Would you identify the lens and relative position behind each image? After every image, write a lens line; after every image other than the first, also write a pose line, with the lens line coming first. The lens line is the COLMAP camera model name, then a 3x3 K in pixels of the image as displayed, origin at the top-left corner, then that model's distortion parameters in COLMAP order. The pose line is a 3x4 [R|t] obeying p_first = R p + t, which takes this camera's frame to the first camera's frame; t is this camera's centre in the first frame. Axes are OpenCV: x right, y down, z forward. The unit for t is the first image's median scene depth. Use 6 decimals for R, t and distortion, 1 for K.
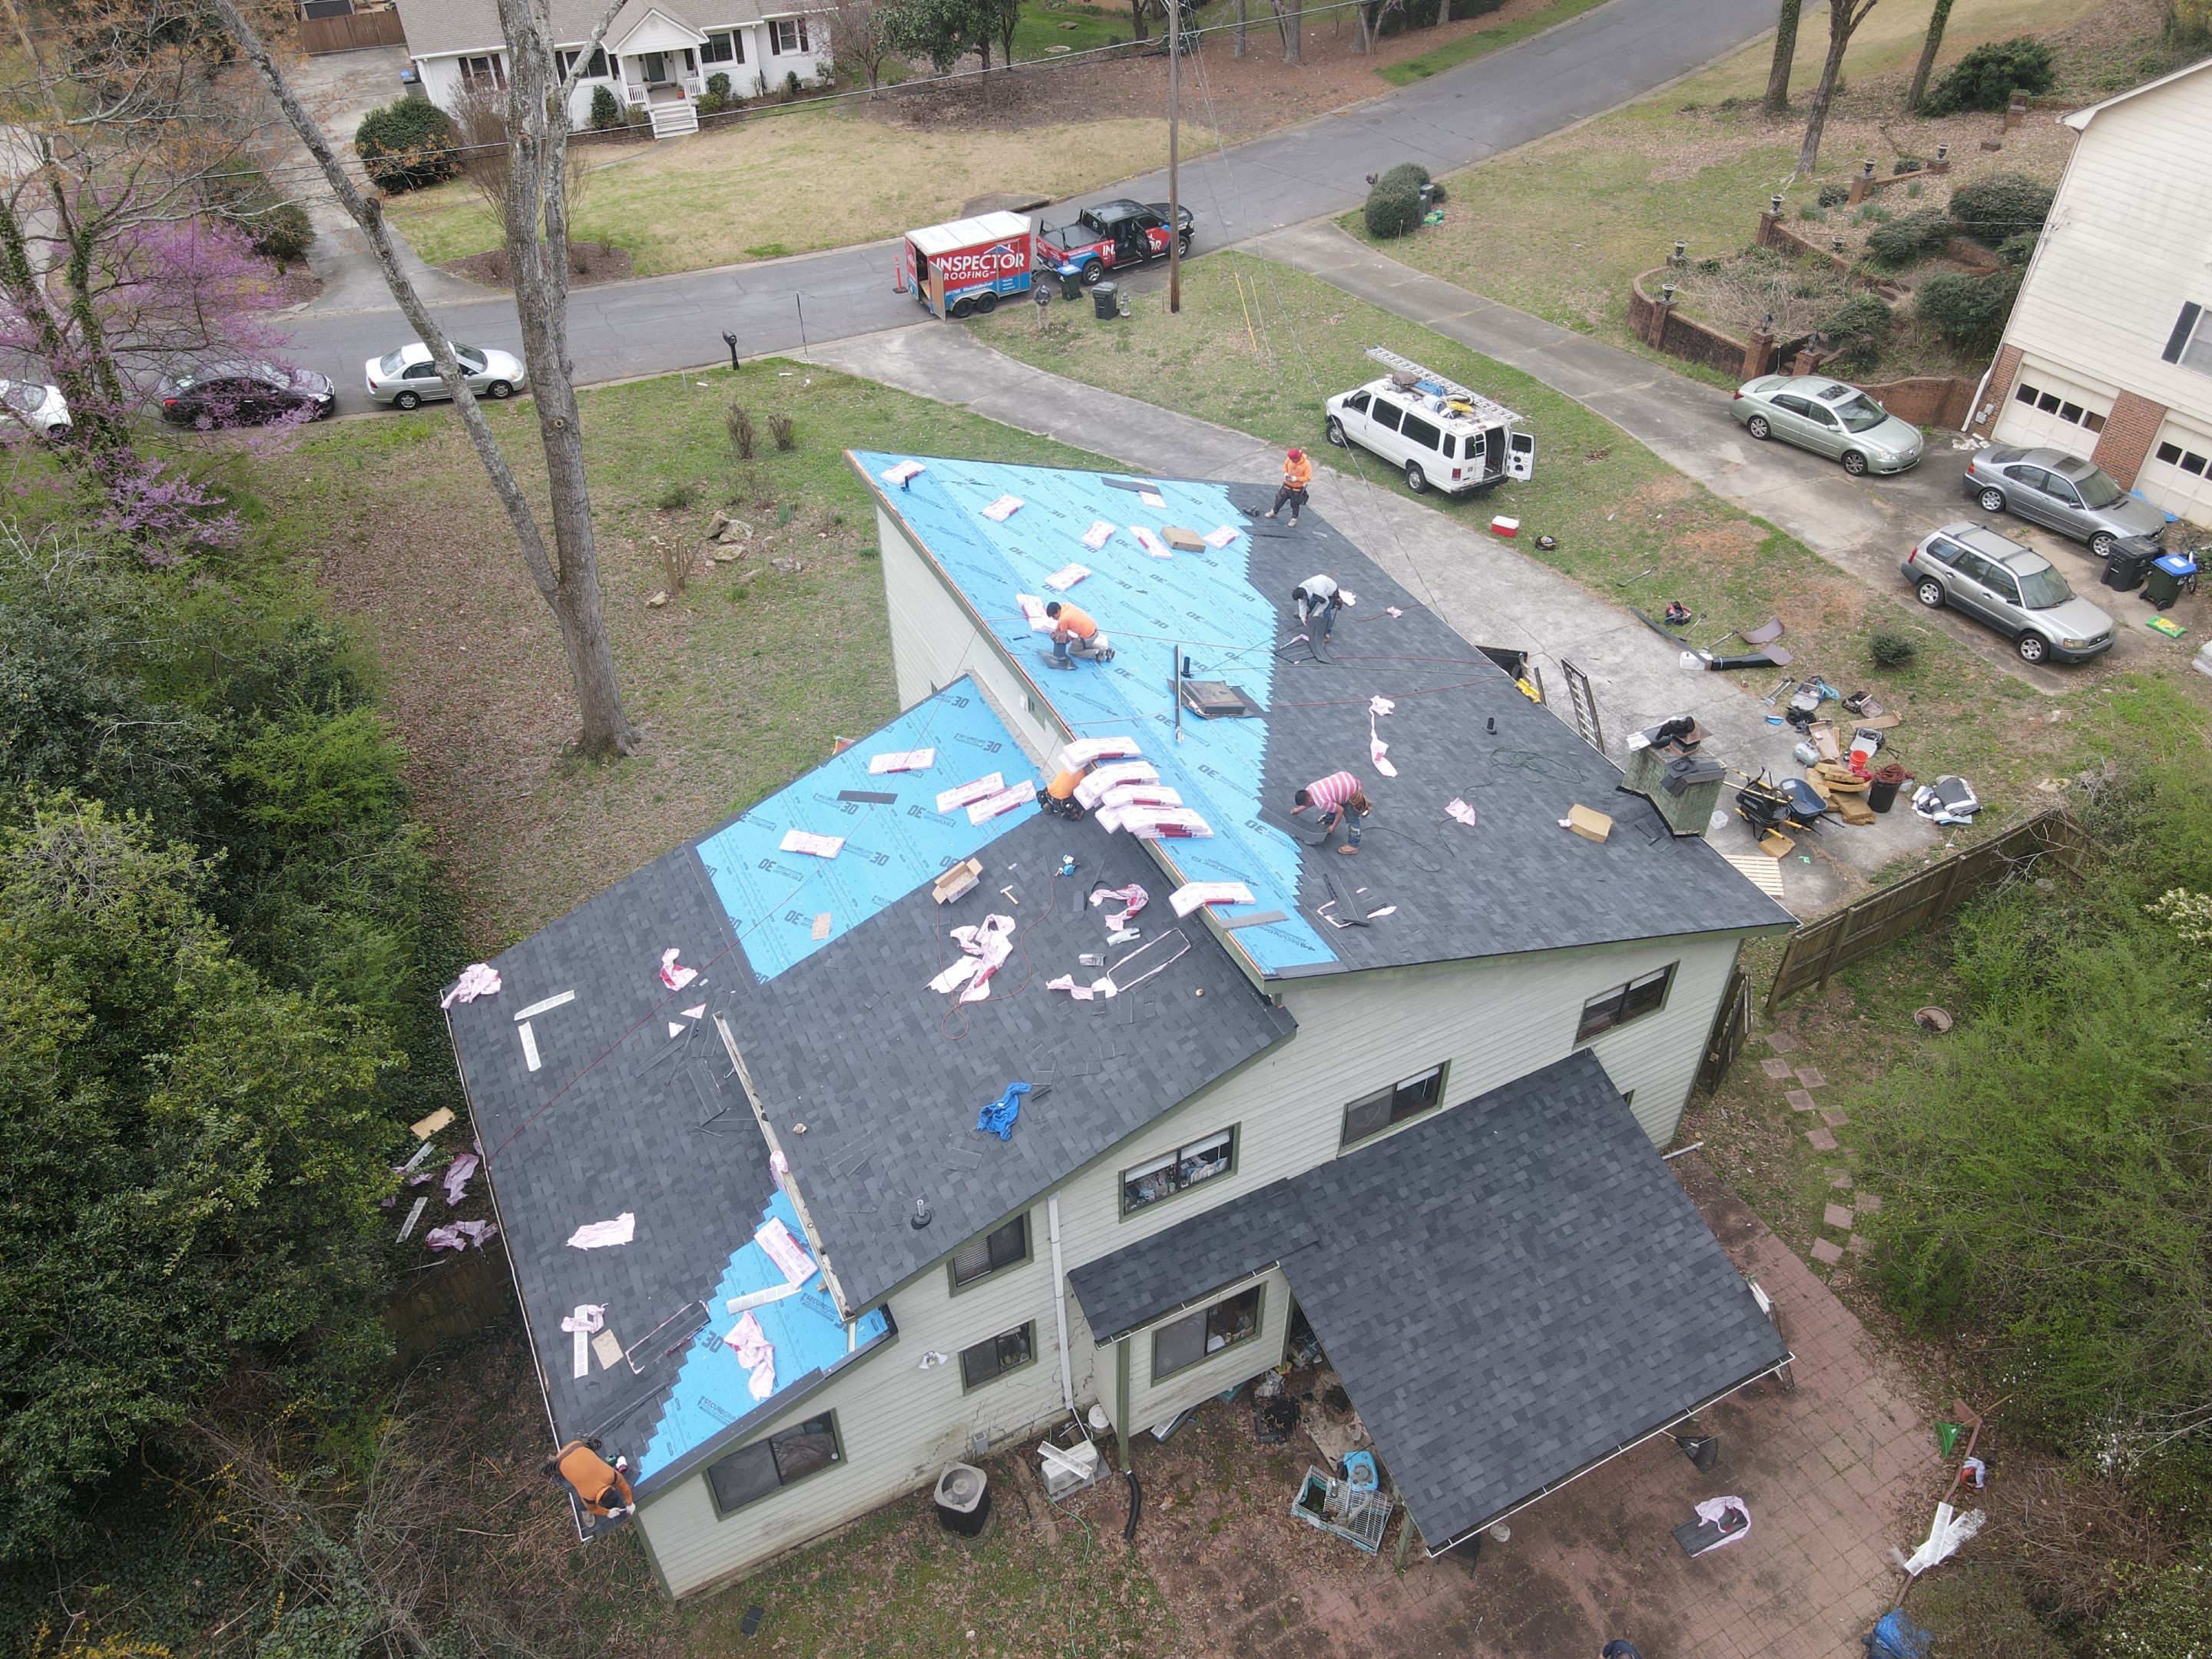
lens RADIAL K [[1619.5, 0, 1110.9], [0, 1619.5, 821.6], [0, 0, 1]] dist [-0.009765, 0.050679]
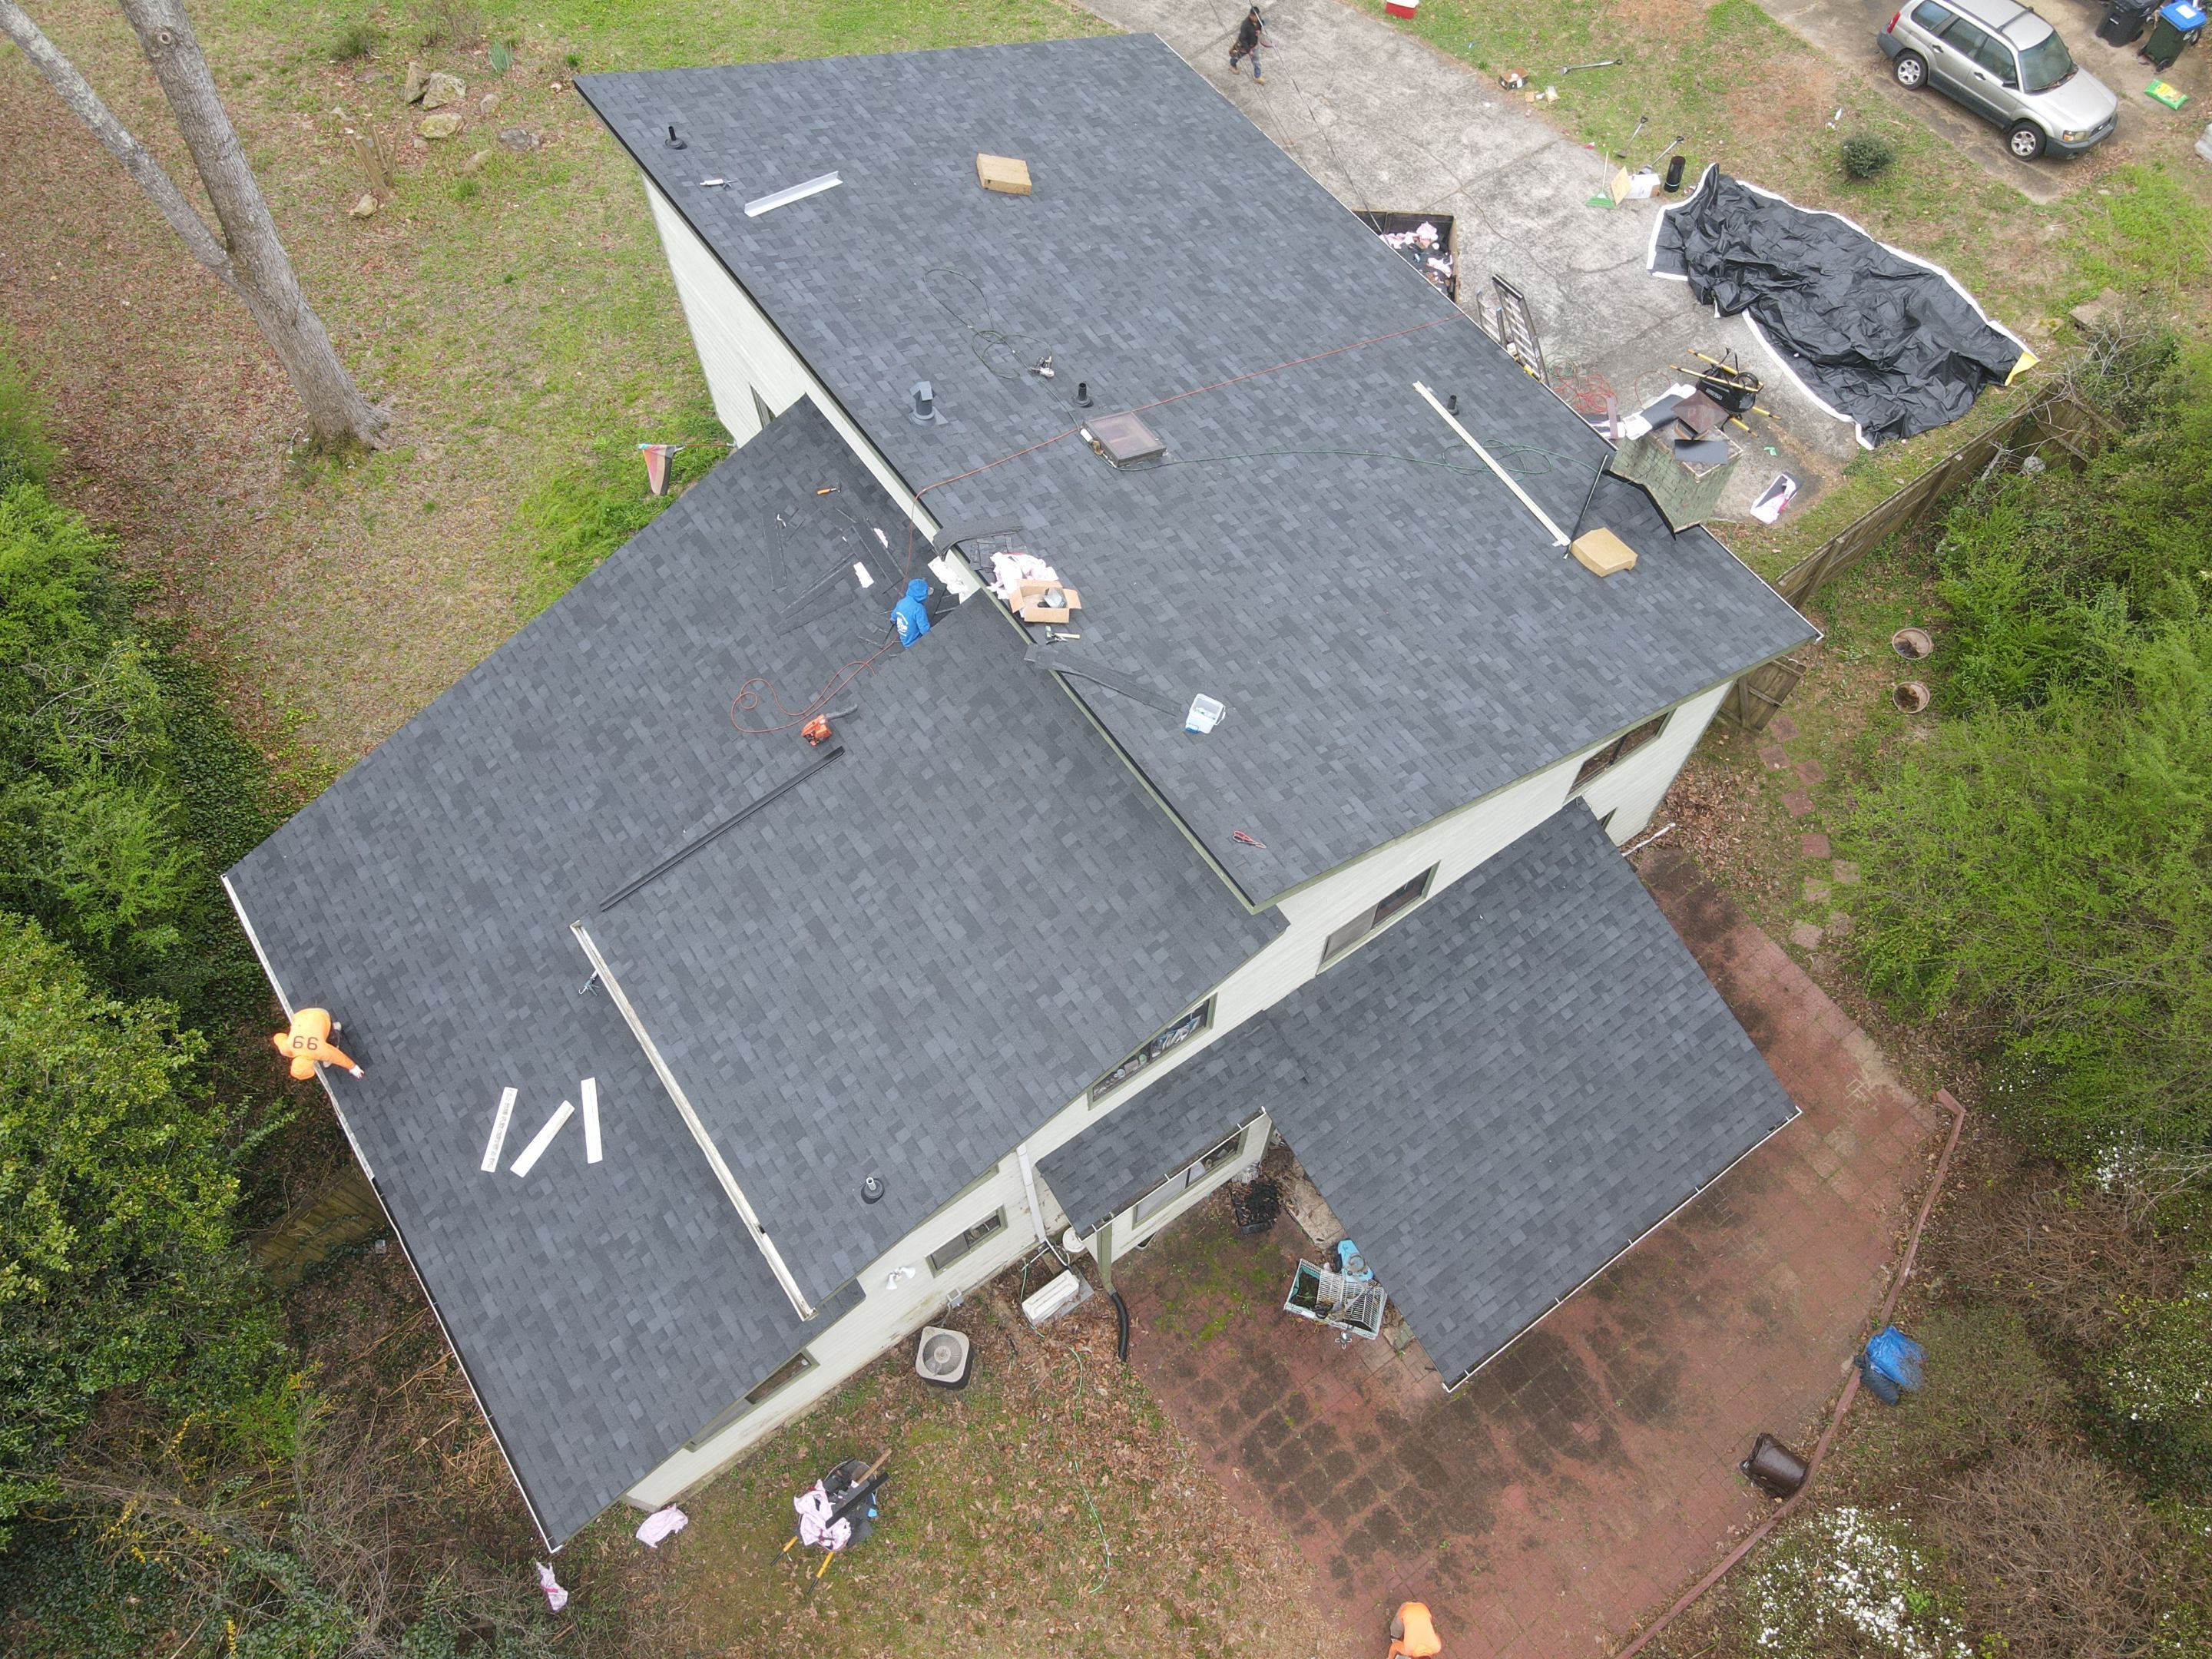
lens RADIAL K [[1618.1, 0, 1109.5], [0, 1618.1, 817.5], [0, 0, 1]] dist [0.008372, 0.010343]
pose [[0.989543, -0.124248, 0.073260, -0.025222], [0.090804, 0.931251, 0.352881, -0.187246], [-0.112068, -0.342539, 0.932796, 0.203222]]
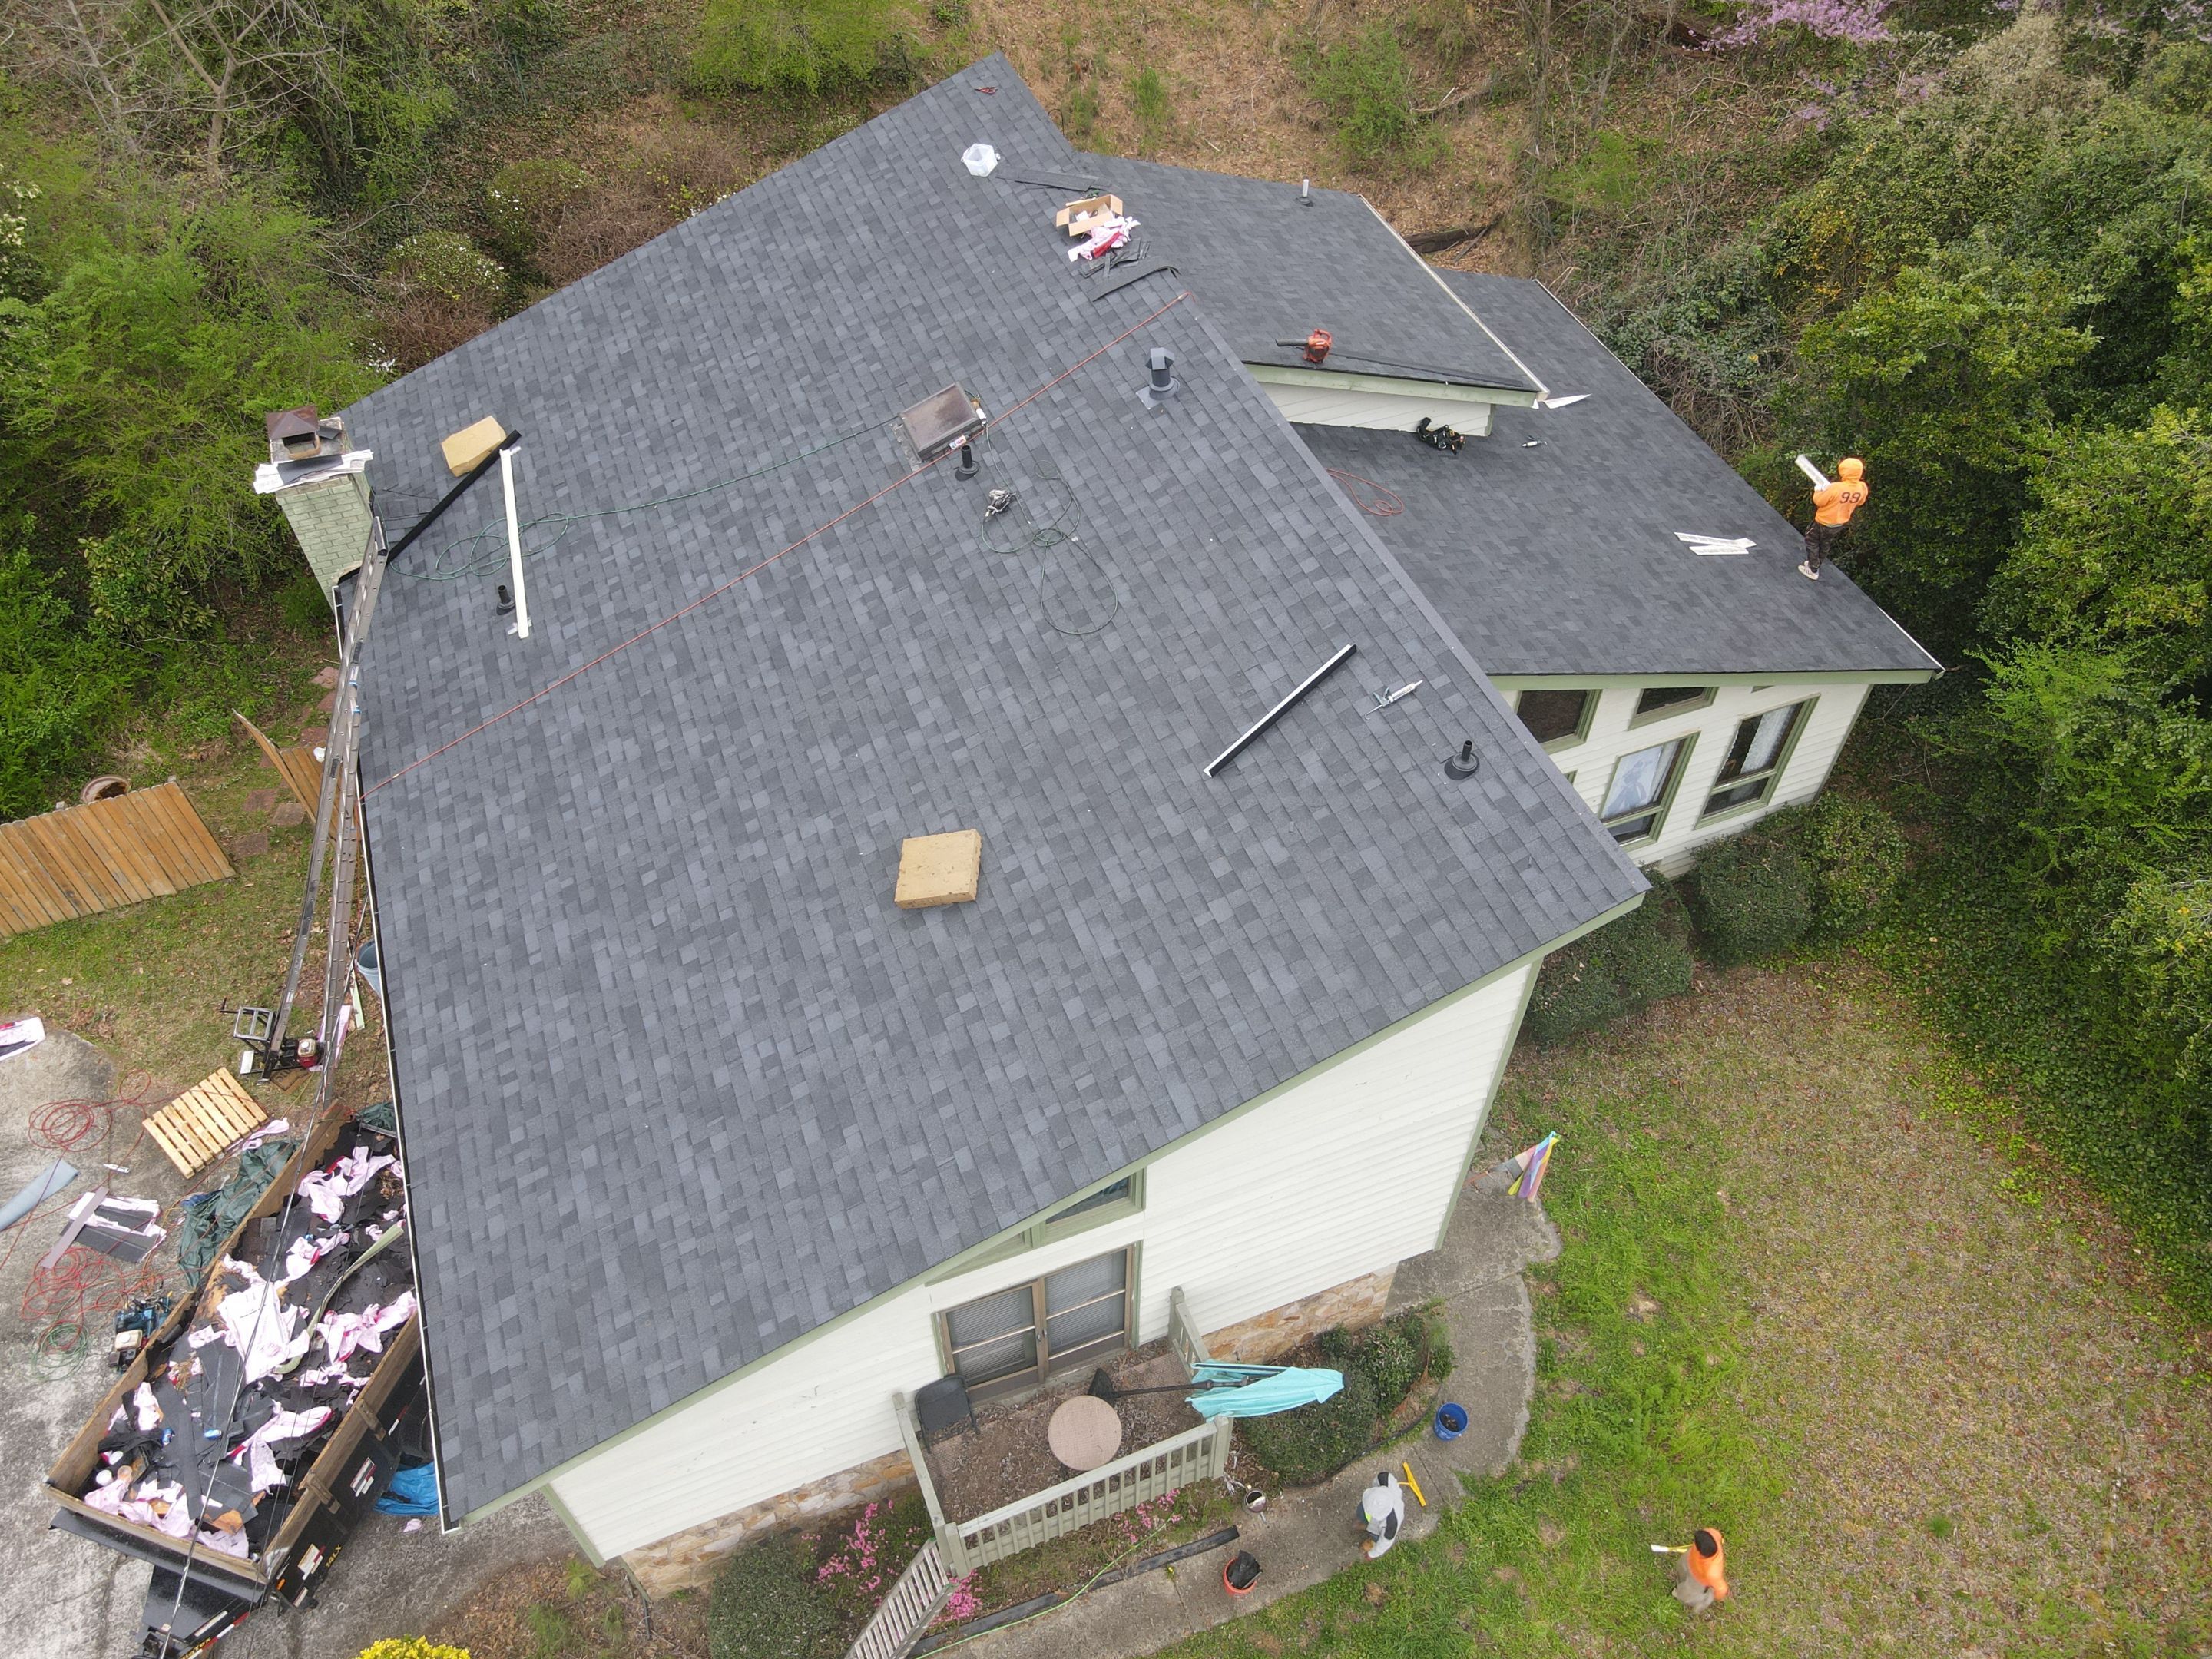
lens RADIAL K [[1607.7, 0, 1099.6], [0, 1607.7, 825.2], [0, 0, 1]] dist [0.008323, 0.003742]
pose [[-0.994958, -0.068920, 0.072856, -0.067824], [0.073057, -0.000408, 0.997328, -0.771041], [-0.068706, 0.997622, 0.005442, 1.184893]]
